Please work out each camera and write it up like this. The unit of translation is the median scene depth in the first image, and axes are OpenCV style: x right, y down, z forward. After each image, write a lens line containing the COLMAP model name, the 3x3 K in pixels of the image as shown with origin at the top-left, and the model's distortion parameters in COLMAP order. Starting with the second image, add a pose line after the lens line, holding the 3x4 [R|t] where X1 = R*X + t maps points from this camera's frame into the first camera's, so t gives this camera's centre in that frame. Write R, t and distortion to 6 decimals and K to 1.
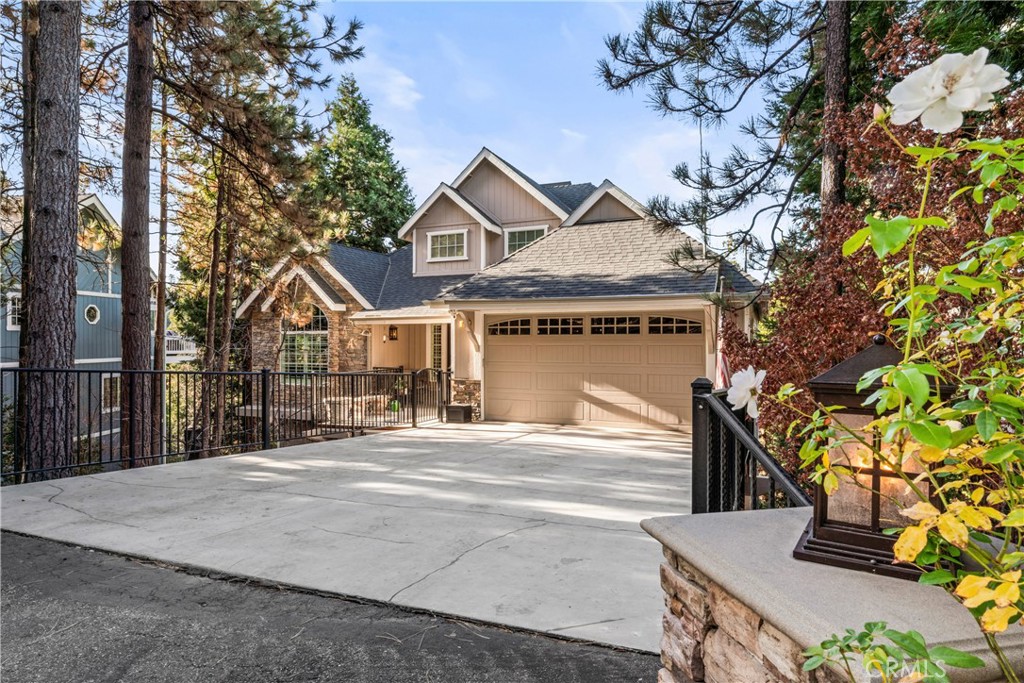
lens RADIAL K [[594.5, 0, 510.7], [0, 594.5, 346.0], [0, 0, 1]] dist [-0.001055, -0.000078]
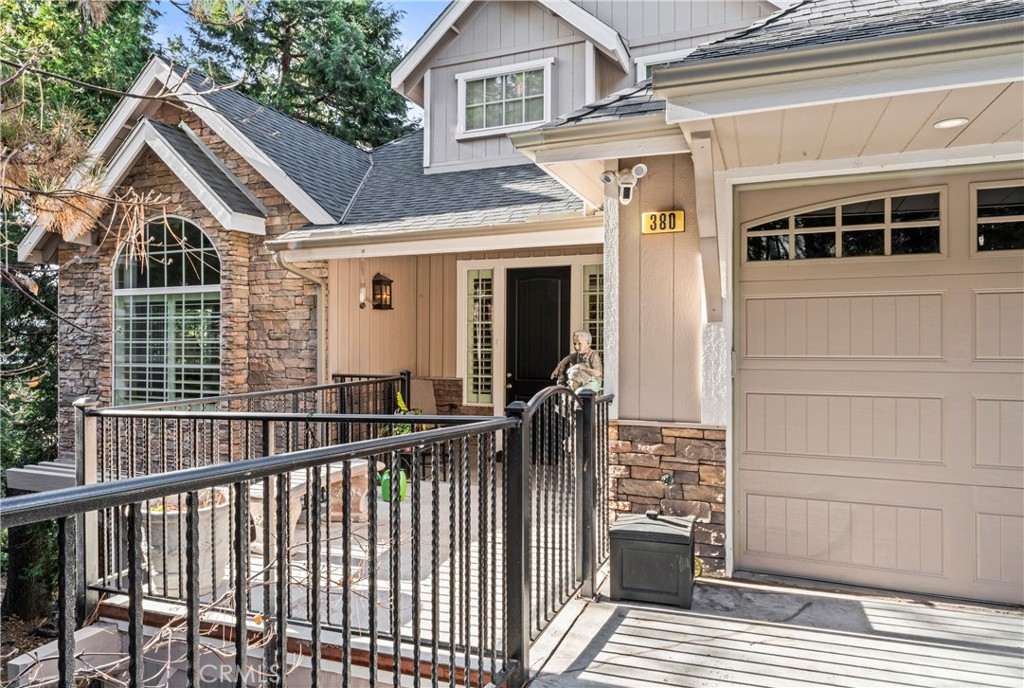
lens RADIAL K [[656.3, 0, 515.3], [0, 656.3, 343.5], [0, 0, 1]] dist [-0.000431, 0.000300]
pose [[0.999635, 0.001015, 0.026985, -0.119981], [-0.000925, 0.999994, -0.003342, 0.015882], [-0.026989, 0.003315, 0.999630, 0.551806]]
